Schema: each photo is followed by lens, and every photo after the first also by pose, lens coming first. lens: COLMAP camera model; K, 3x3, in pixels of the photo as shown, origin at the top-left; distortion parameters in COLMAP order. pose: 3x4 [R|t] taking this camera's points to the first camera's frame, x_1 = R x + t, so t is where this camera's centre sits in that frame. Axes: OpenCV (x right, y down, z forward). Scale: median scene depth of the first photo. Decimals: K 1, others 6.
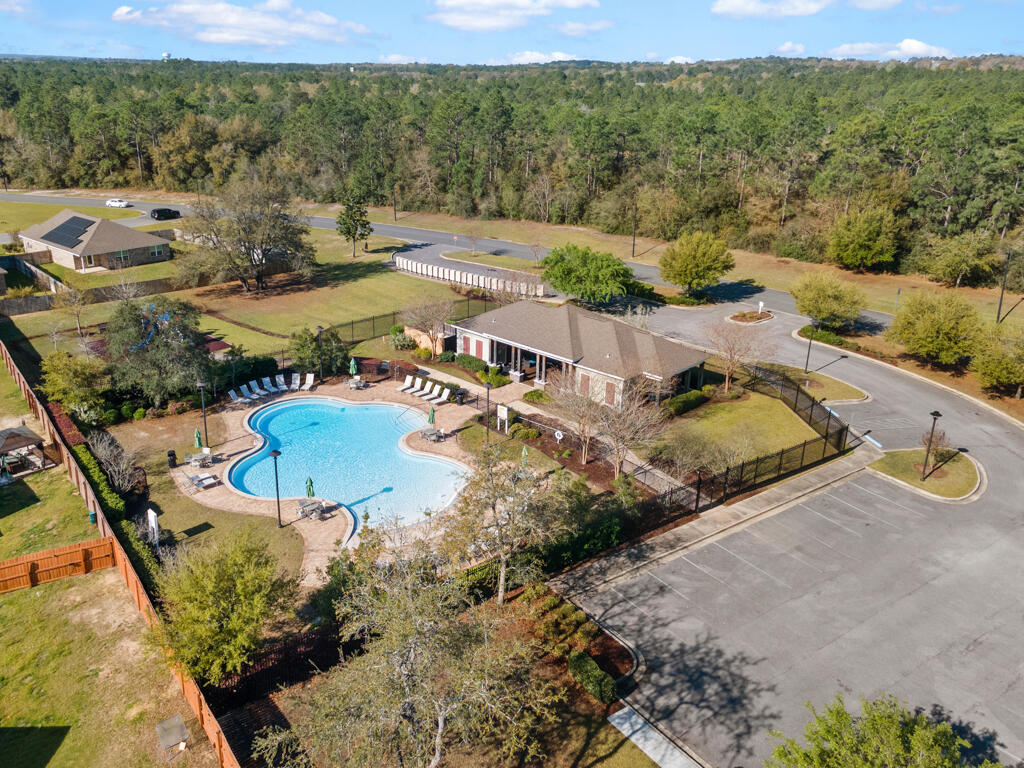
lens RADIAL K [[790.1, 0, 439.5], [0, 790.1, 383.3], [0, 0, 1]] dist [0.036700, 0.004386]
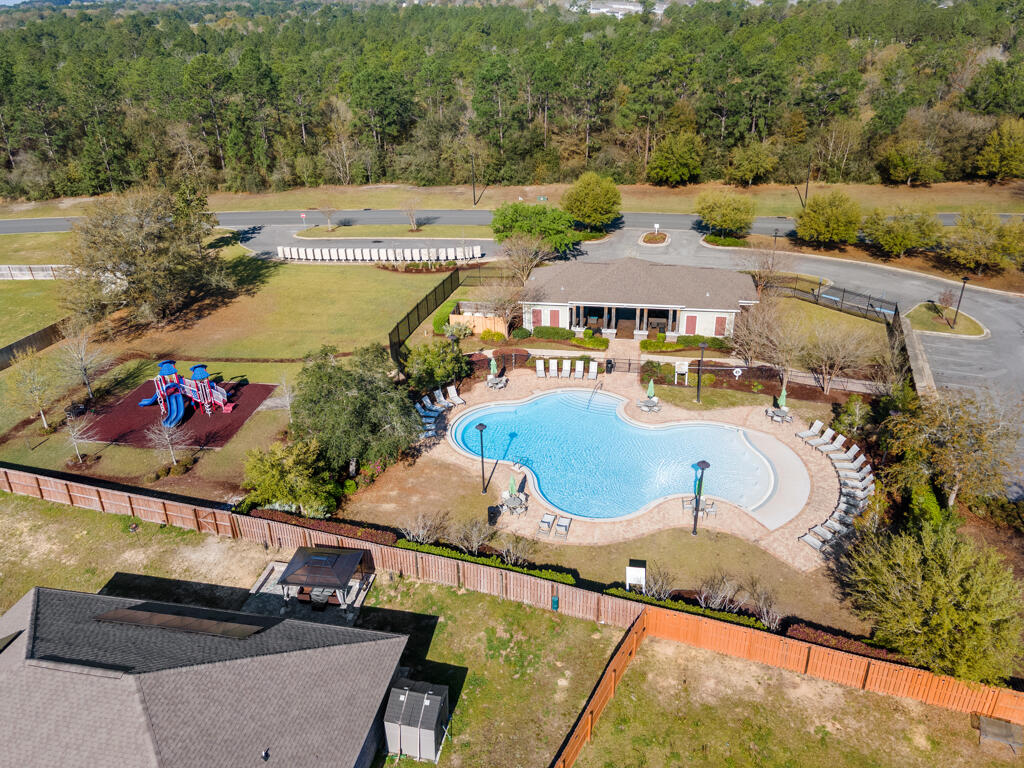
lens RADIAL K [[732.5, 0, 512.0], [0, 732.5, 384.0], [0, 0, 1]] dist [0.046709, 0.006615]
pose [[0.828888, -0.286749, 0.480333, -0.419031], [0.242737, 0.957951, 0.152996, -0.104848], [-0.504007, -0.010222, 0.863639, 0.168379]]
